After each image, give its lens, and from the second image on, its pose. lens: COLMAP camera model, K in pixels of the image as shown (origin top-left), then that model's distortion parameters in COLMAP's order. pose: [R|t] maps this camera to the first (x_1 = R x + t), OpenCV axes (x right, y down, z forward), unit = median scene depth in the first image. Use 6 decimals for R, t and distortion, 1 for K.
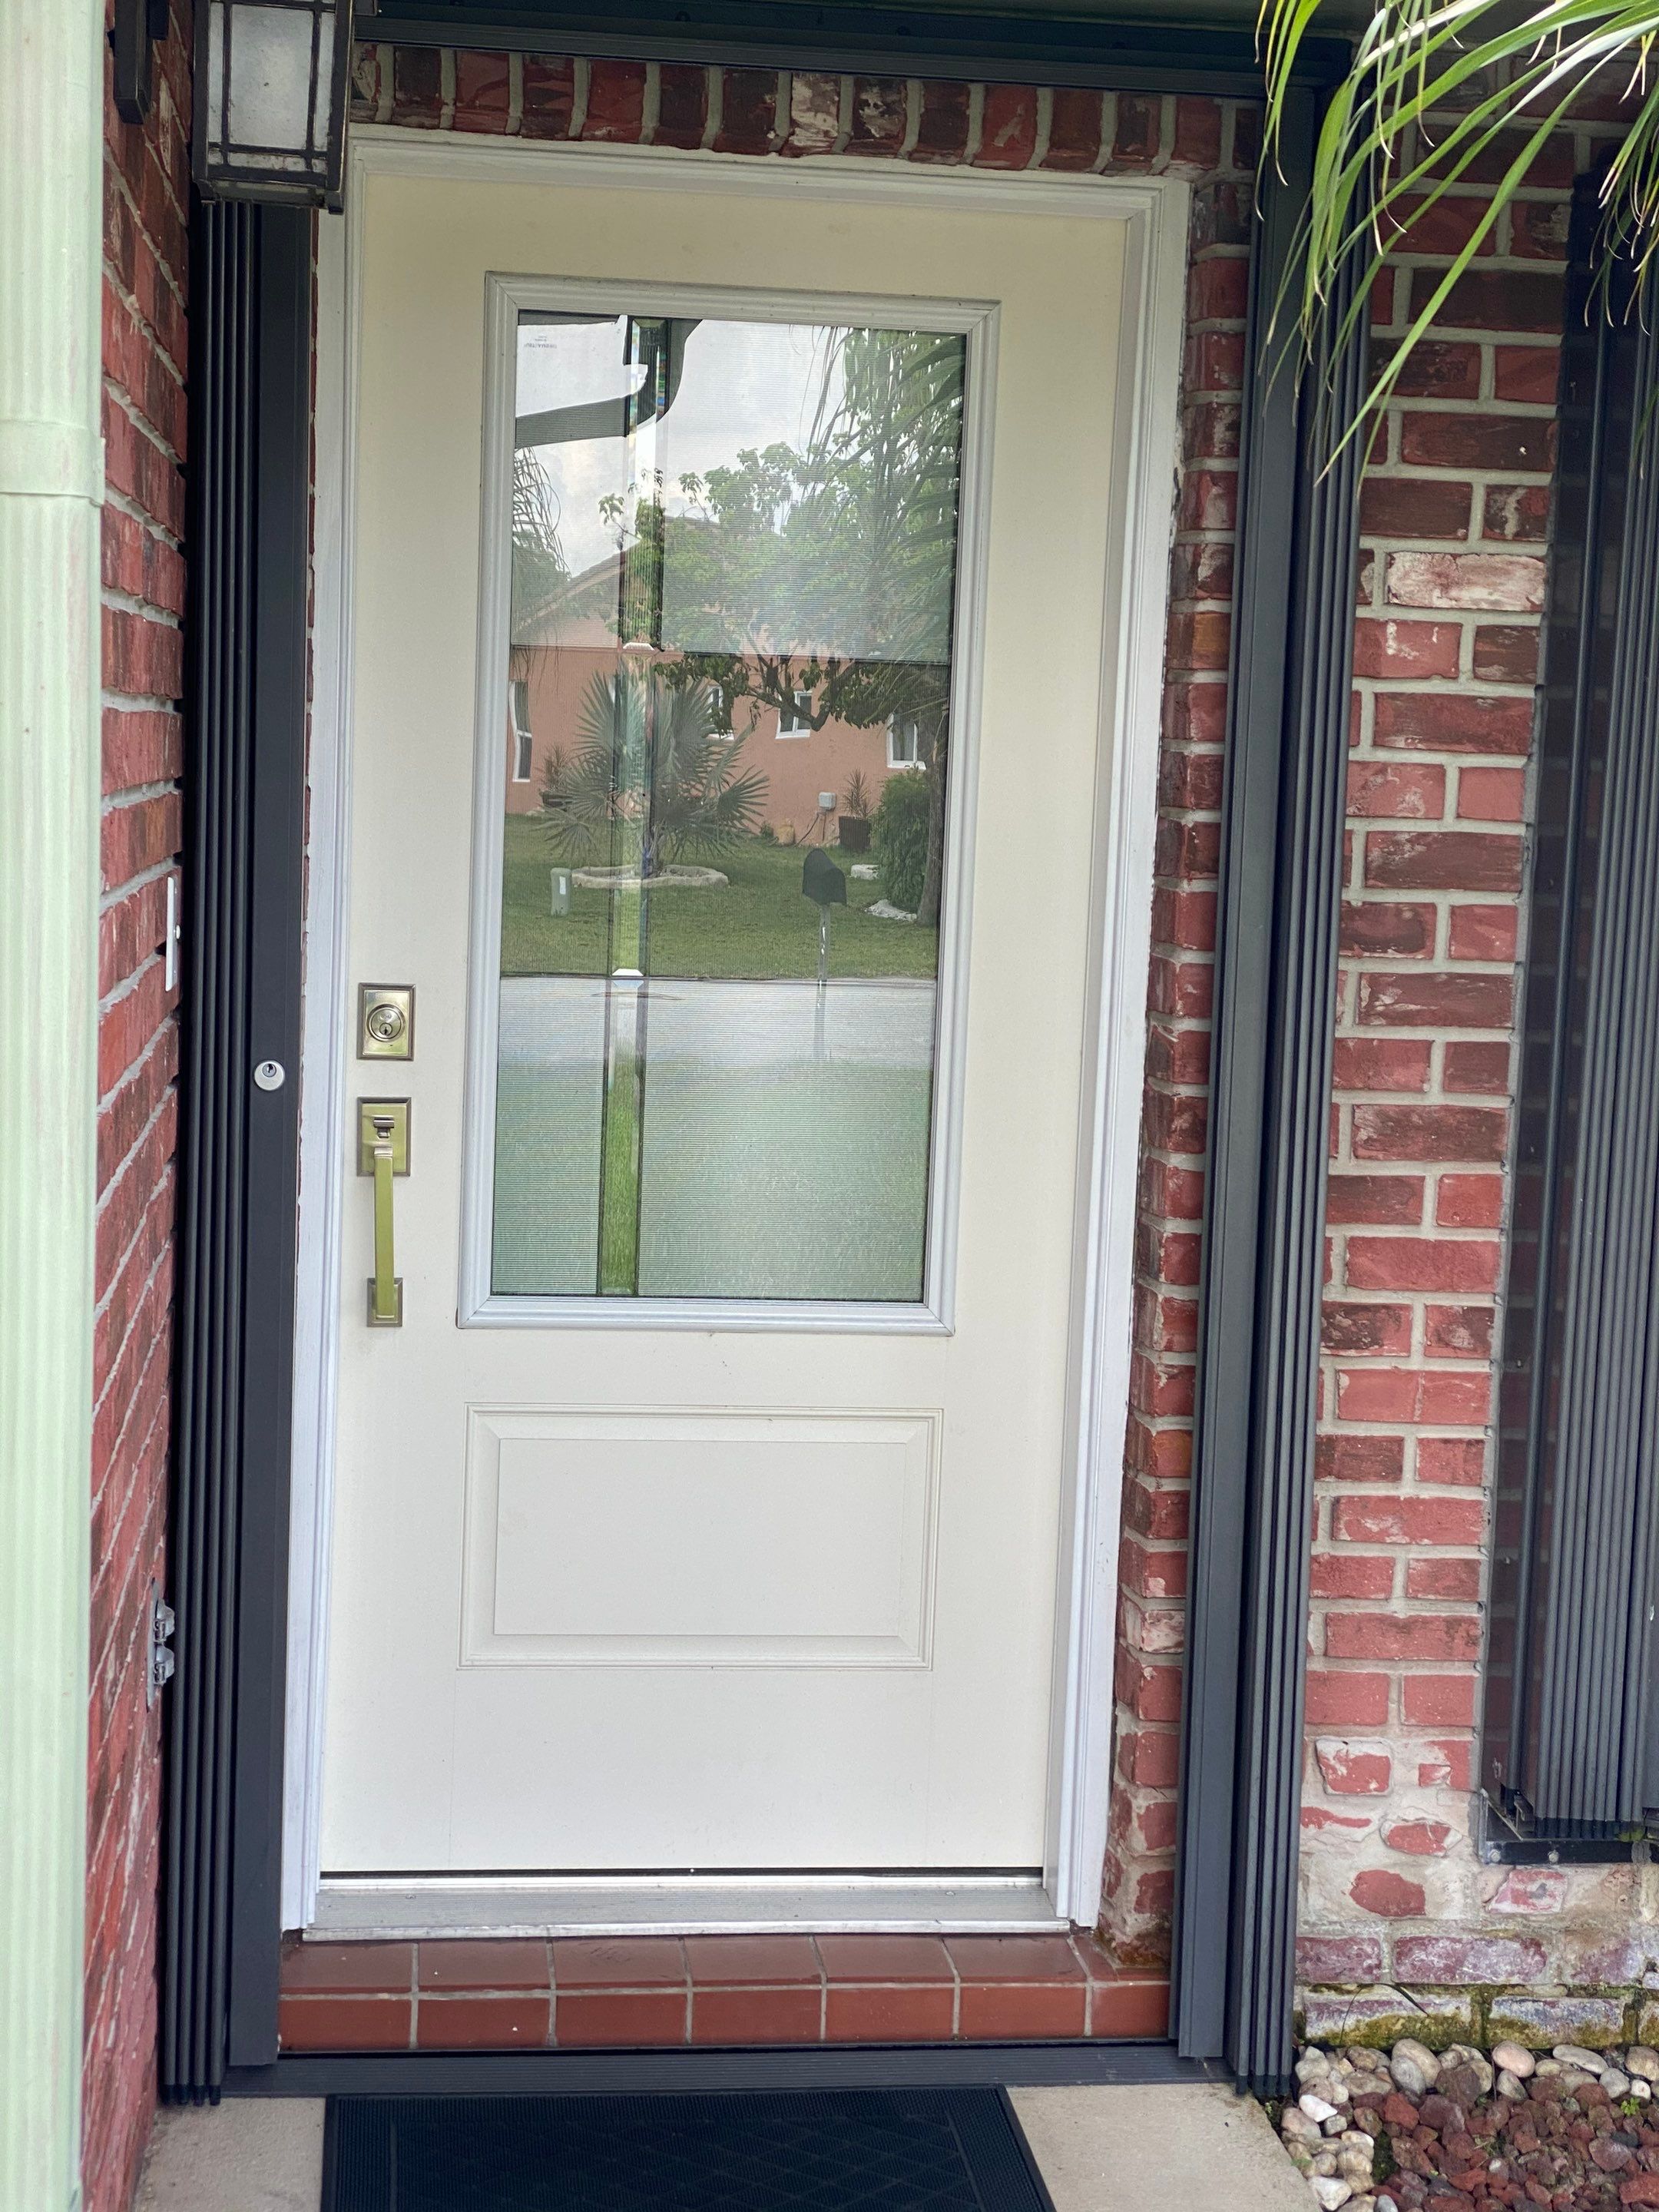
lens RADIAL K [[3316.6, 0, 807.2], [0, 3316.6, 1063.9], [0, 0, 1]] dist [0.140817, -0.406434]
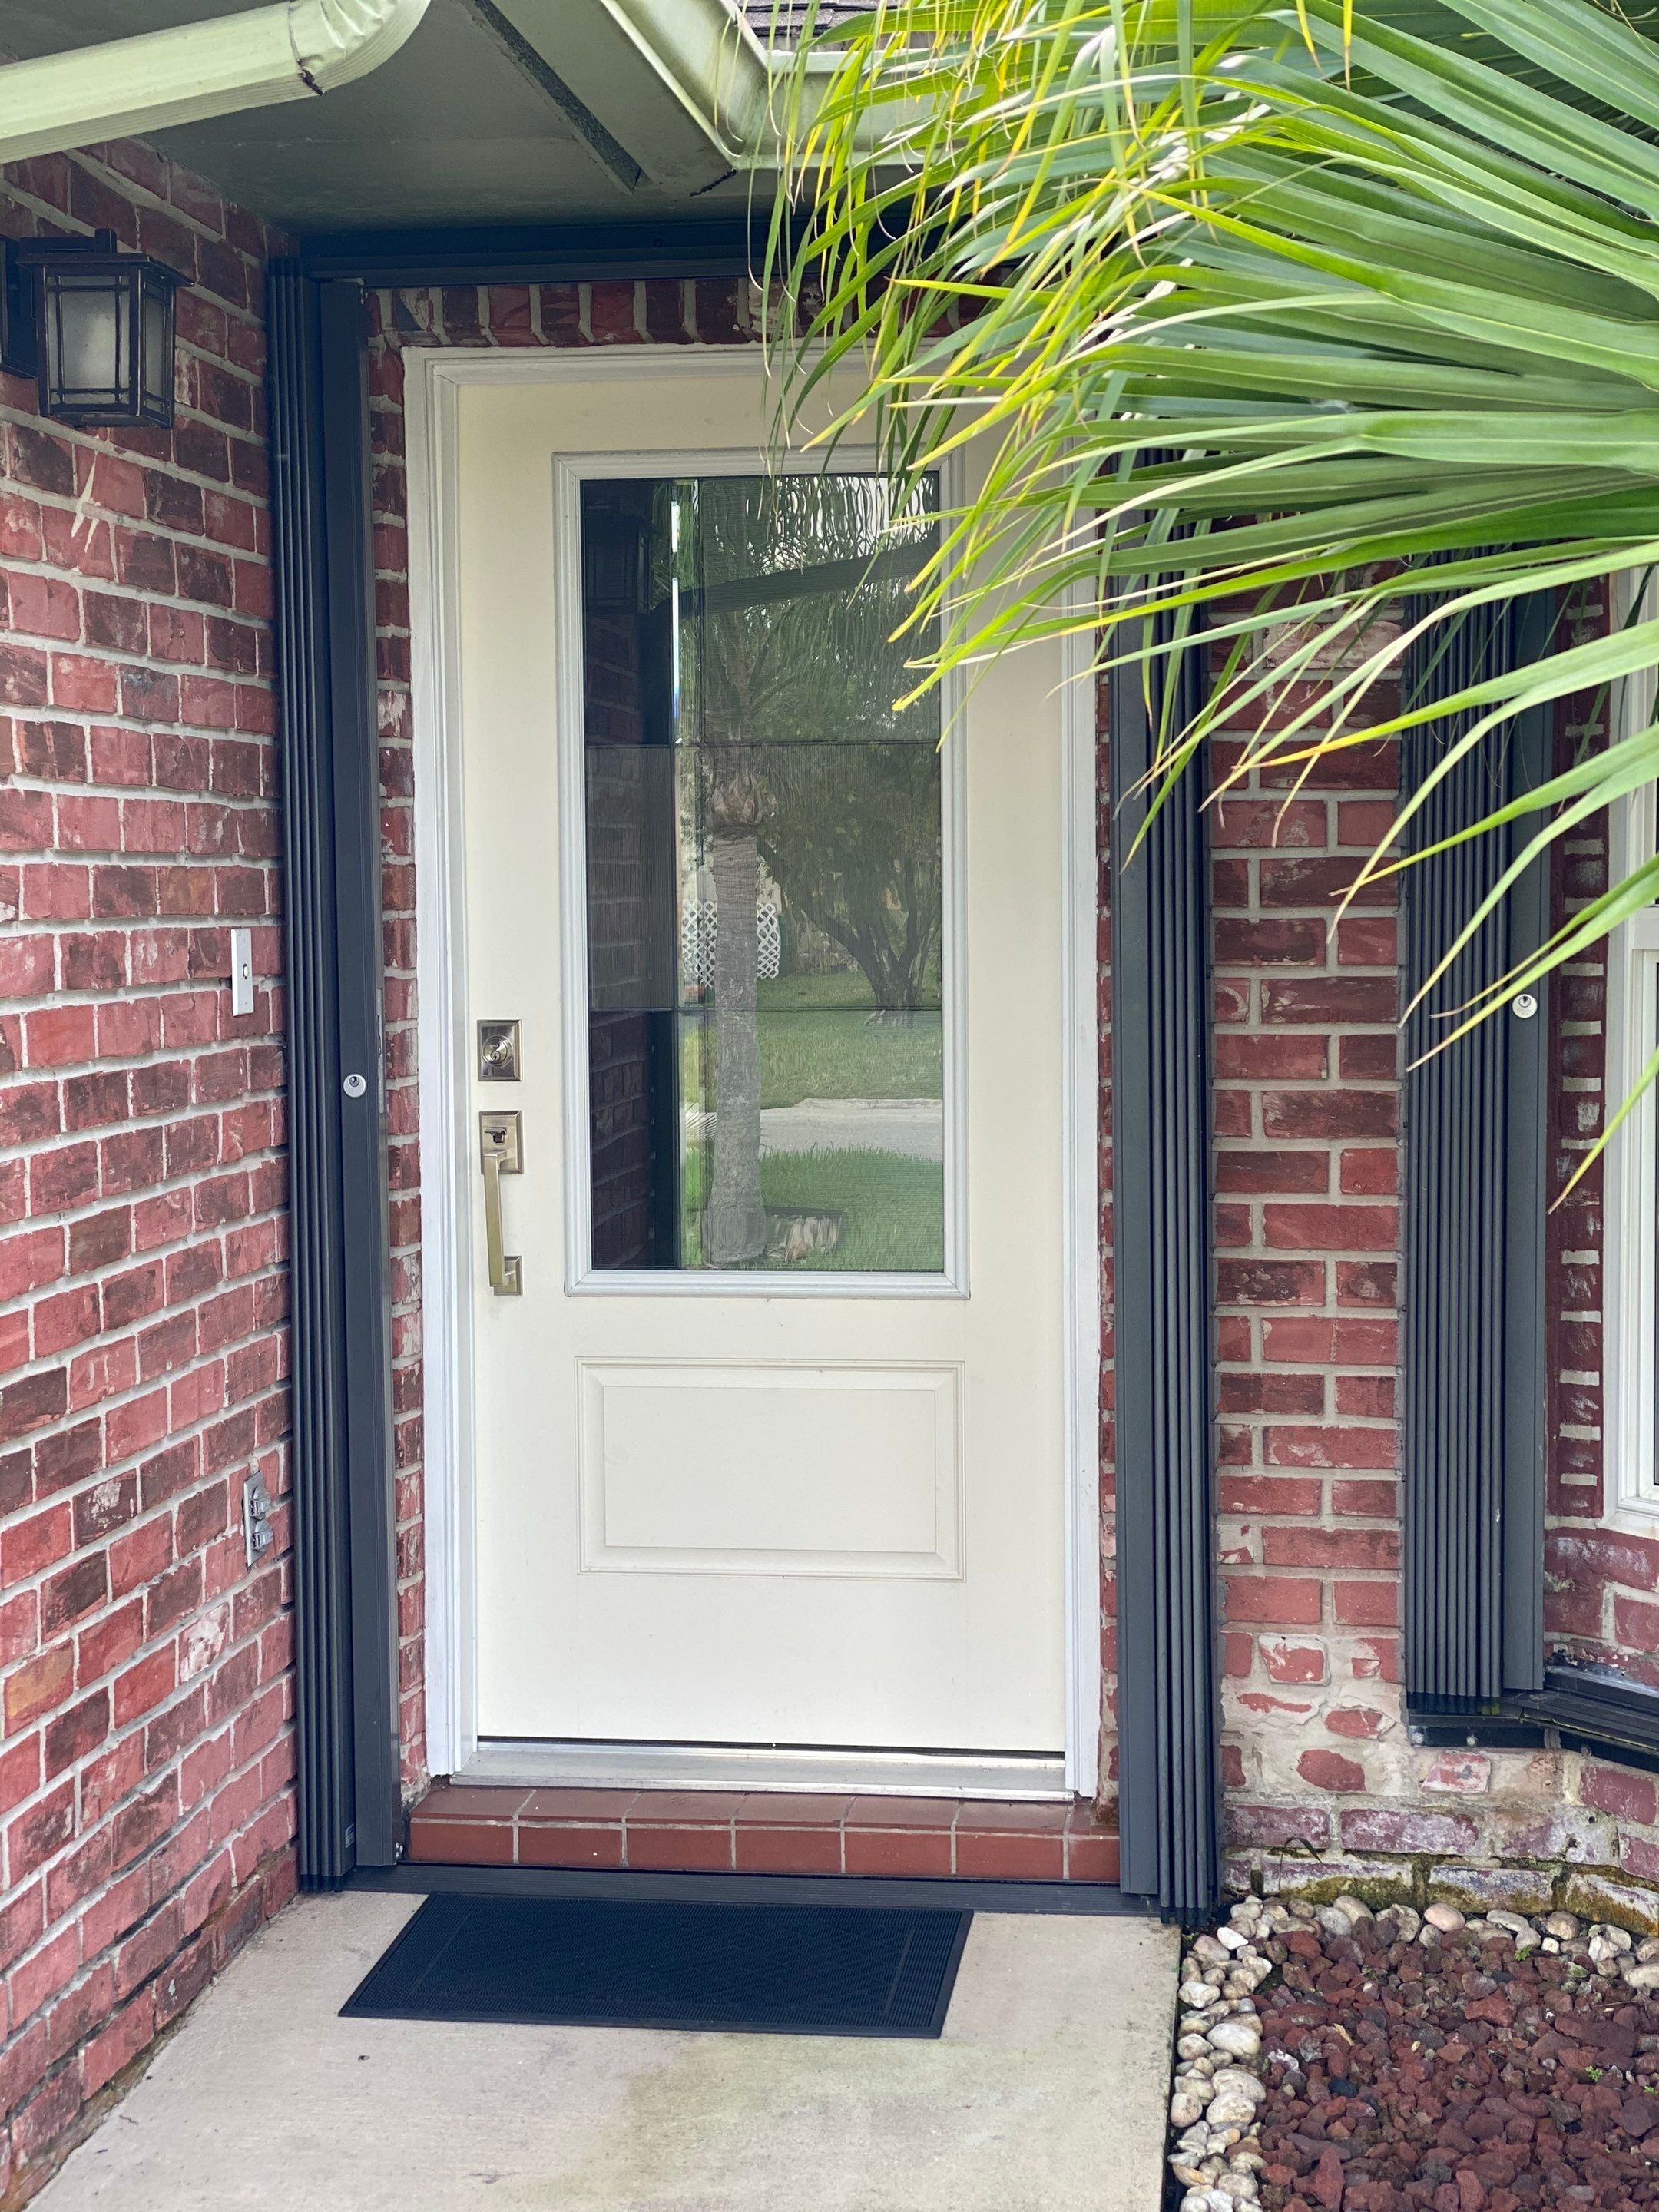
lens RADIAL K [[3322.3, 0, 821.3], [0, 3322.3, 1091.6], [0, 0, 1]] dist [0.083735, -0.113812]
pose [[0.964078, -0.030849, -0.263820, 0.319520], [0.020723, 0.998941, -0.041079, 0.056682], [0.264808, 0.034137, 0.963697, -0.175205]]
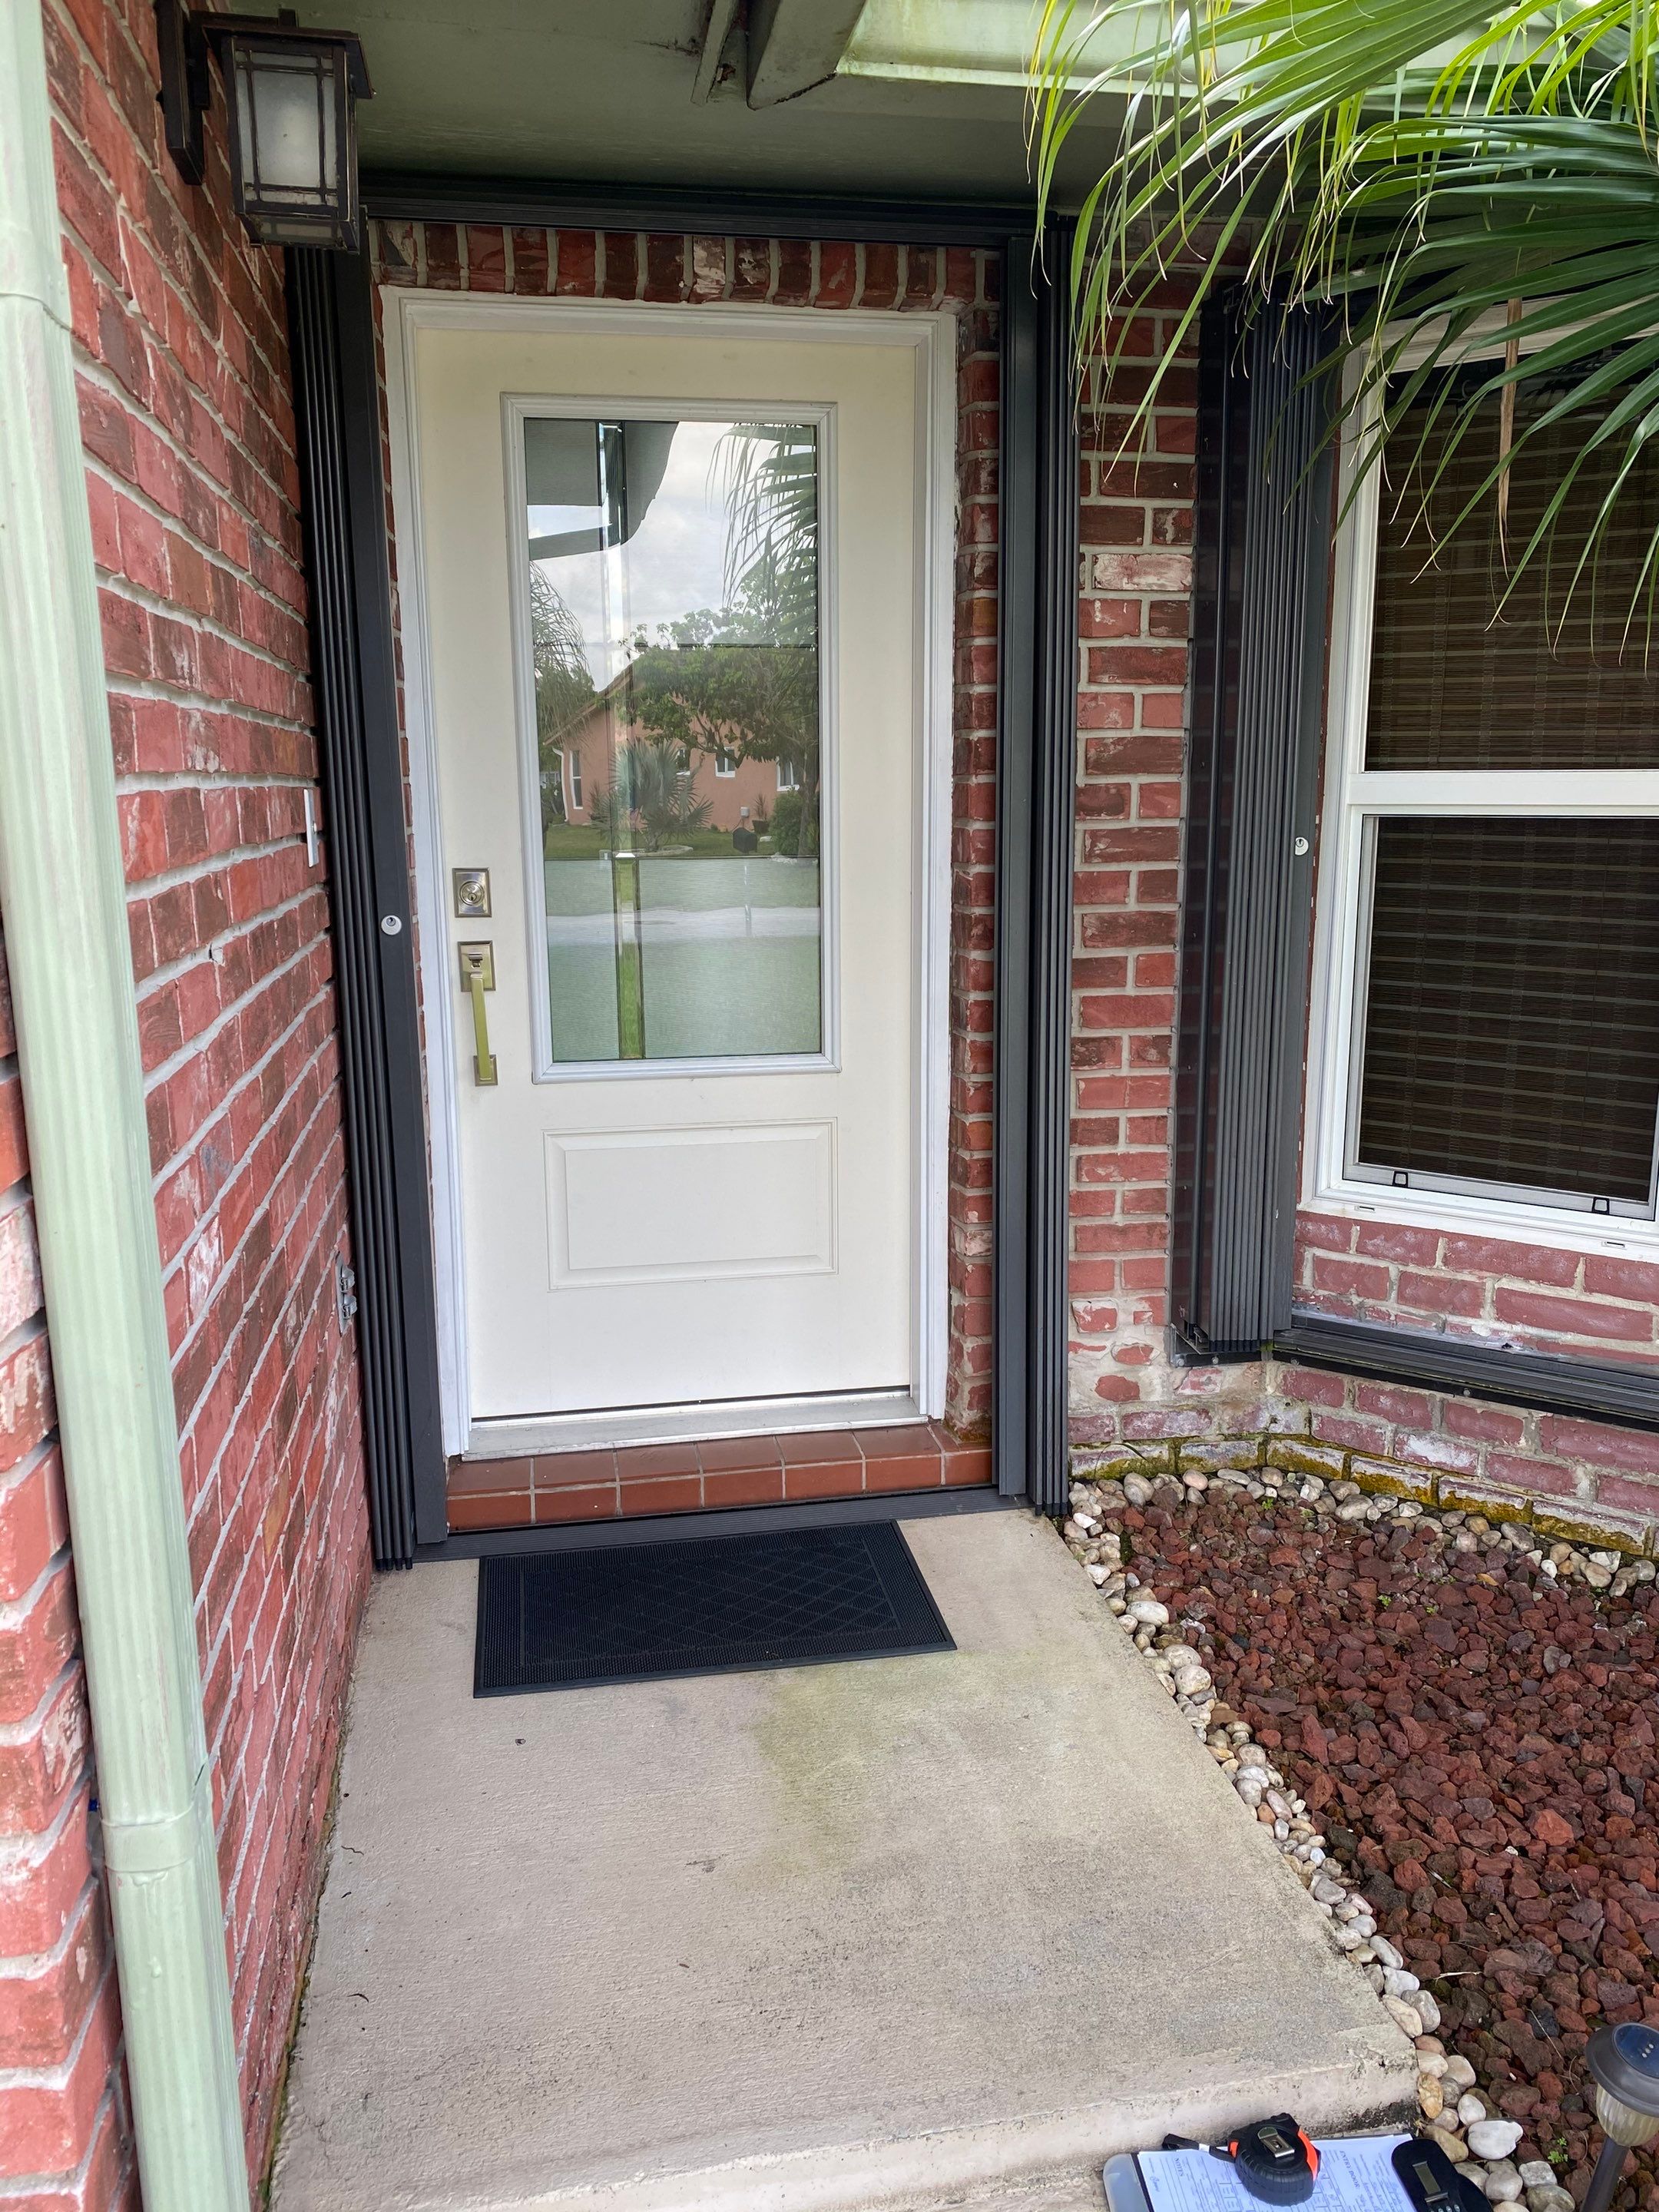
lens RADIAL K [[1692.0, 0, 829.5], [0, 1692.0, 1106.0], [0, 0, 1]] dist [0.057224, -0.044005]
pose [[0.997293, -0.056985, 0.046465, -0.001087], [0.052475, 0.994274, 0.093094, 0.021644], [-0.051504, -0.090404, 0.994572, 0.180496]]
